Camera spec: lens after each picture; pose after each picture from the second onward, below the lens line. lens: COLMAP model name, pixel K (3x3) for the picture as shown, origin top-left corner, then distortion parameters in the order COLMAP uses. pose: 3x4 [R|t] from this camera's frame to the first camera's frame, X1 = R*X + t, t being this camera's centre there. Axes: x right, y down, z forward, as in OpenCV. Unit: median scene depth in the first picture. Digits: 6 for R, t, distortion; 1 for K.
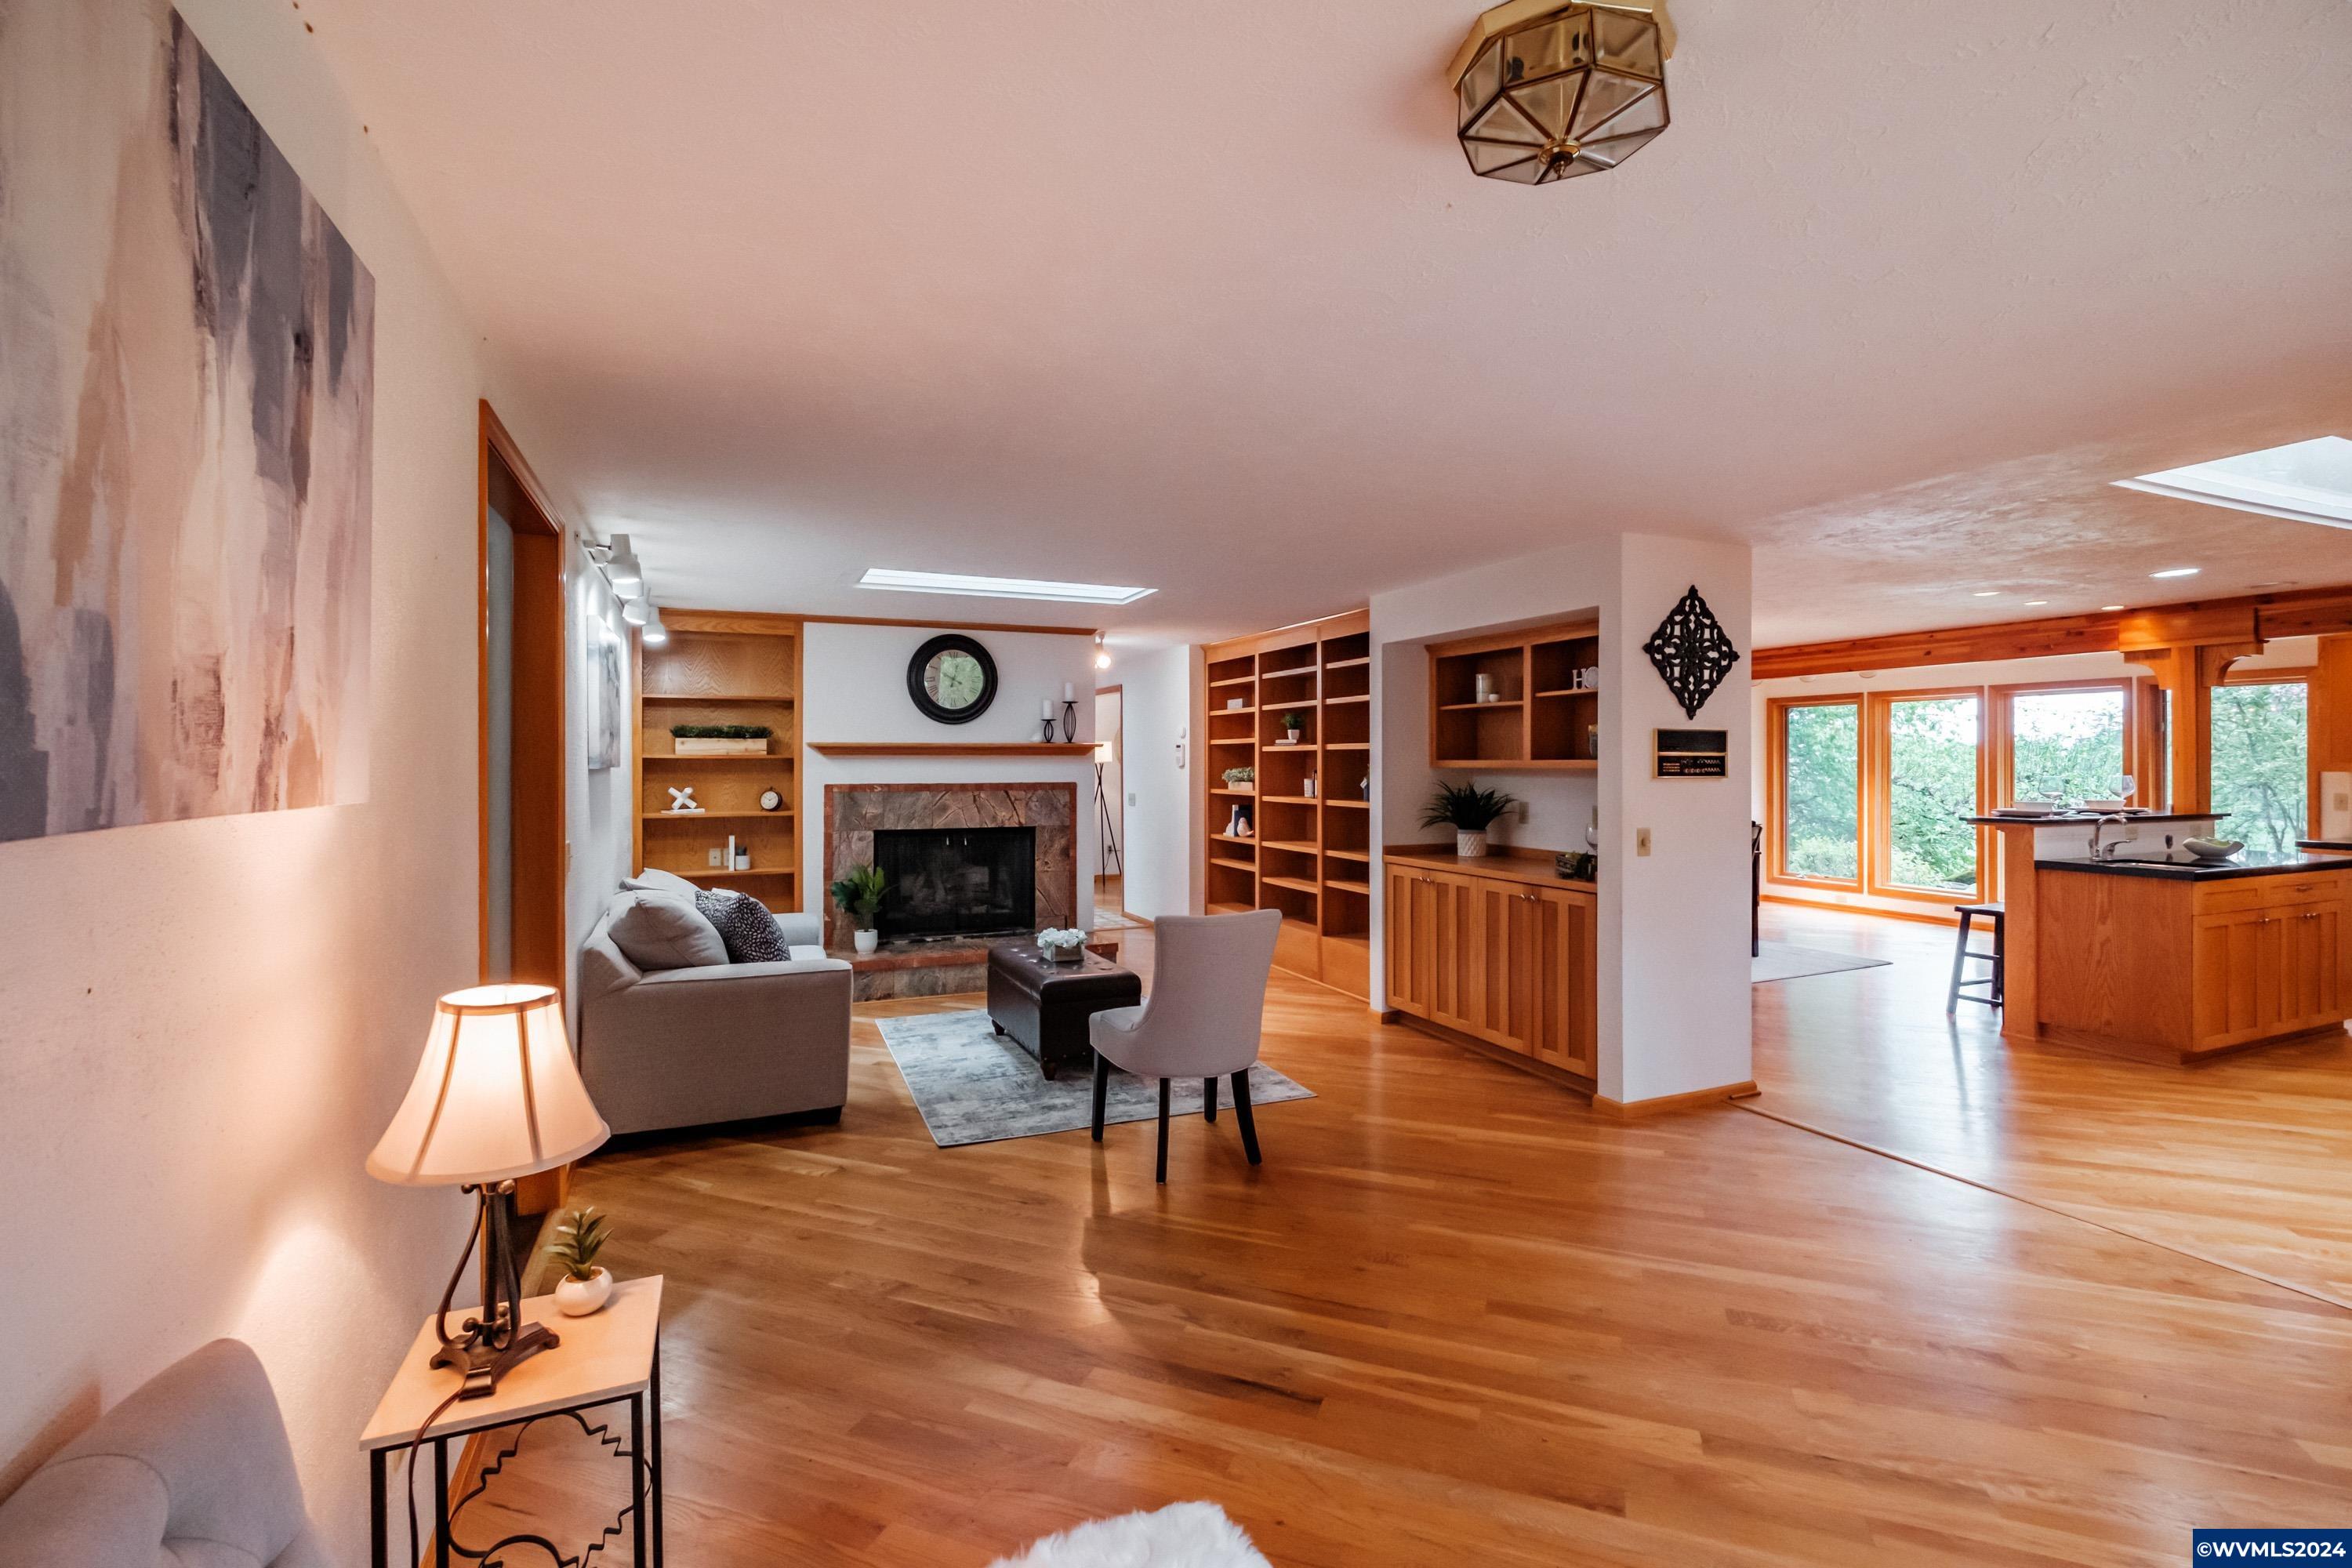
lens RADIAL K [[1029.4, 0, 1176.8], [0, 1029.4, 762.3], [0, 0, 1]] dist [-0.004614, 0.000861]
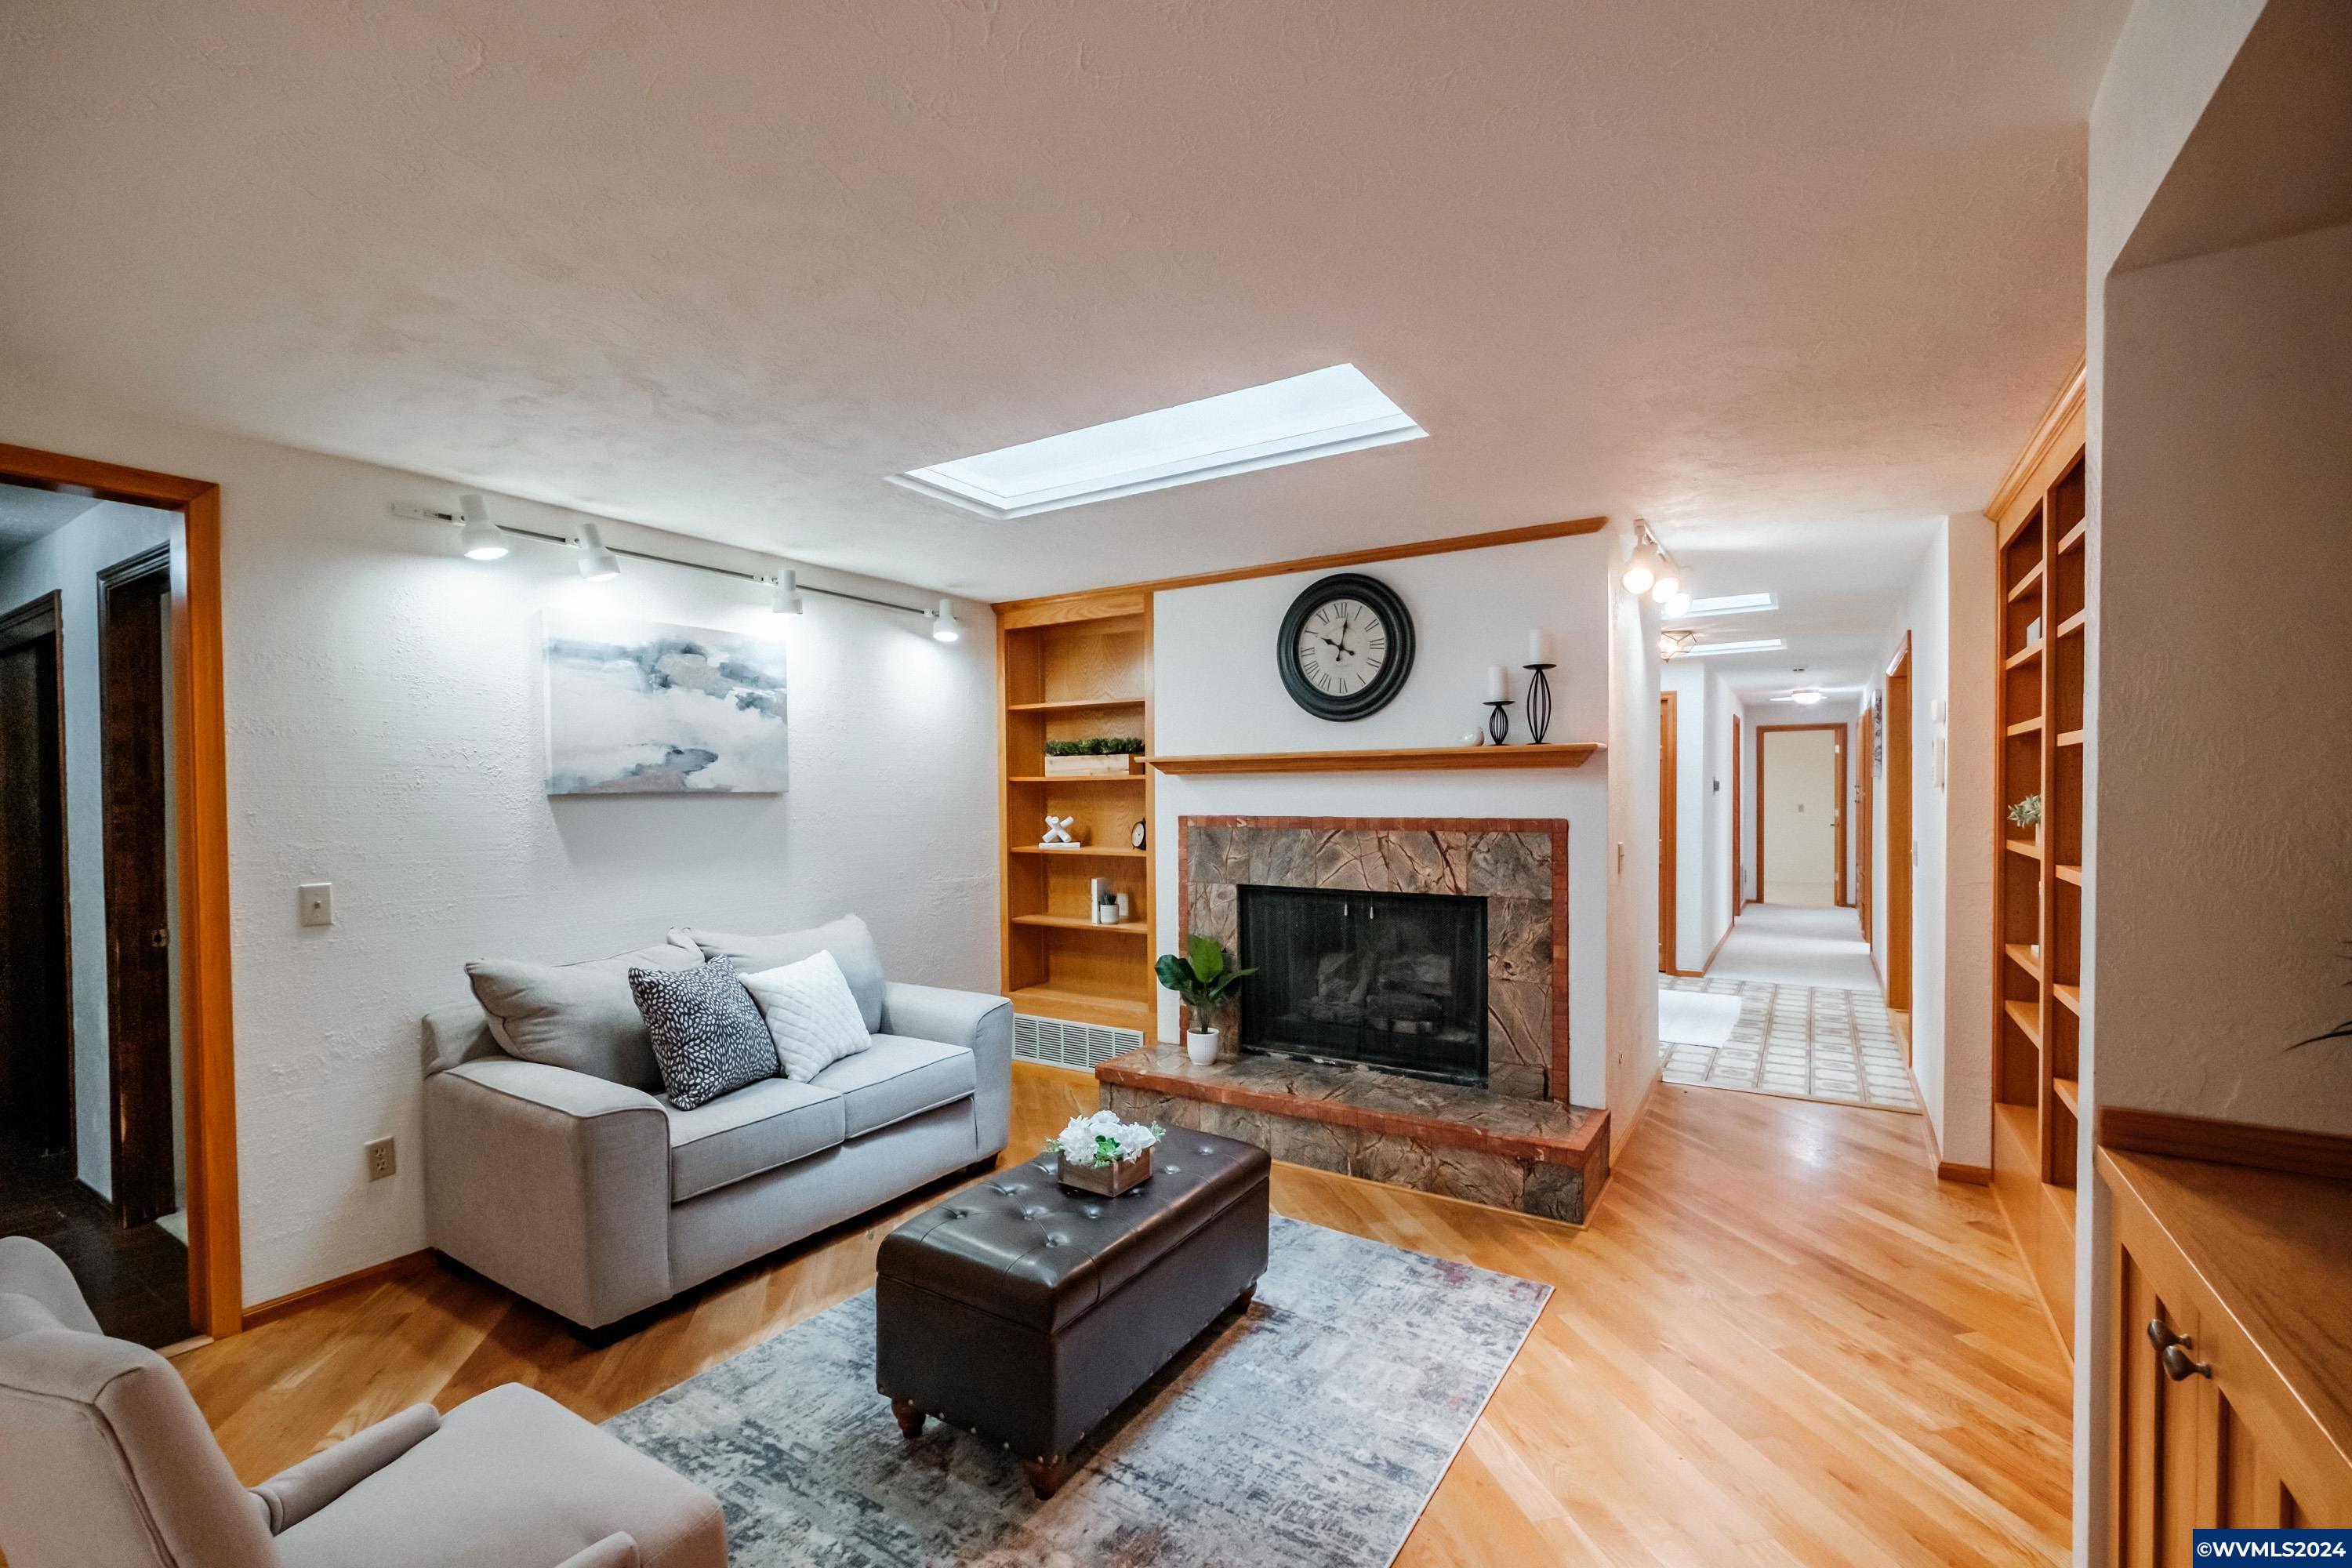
lens RADIAL K [[1029.4, 0, 1181.4], [0, 1029.4, 800.0], [0, 0, 1]] dist [-0.004614, 0.000861]
pose [[0.556112, 0.003250, -0.831101, 0.240243], [0.006284, 0.999947, 0.008115, 0.004758], [0.831083, -0.009736, 0.556063, 0.575940]]
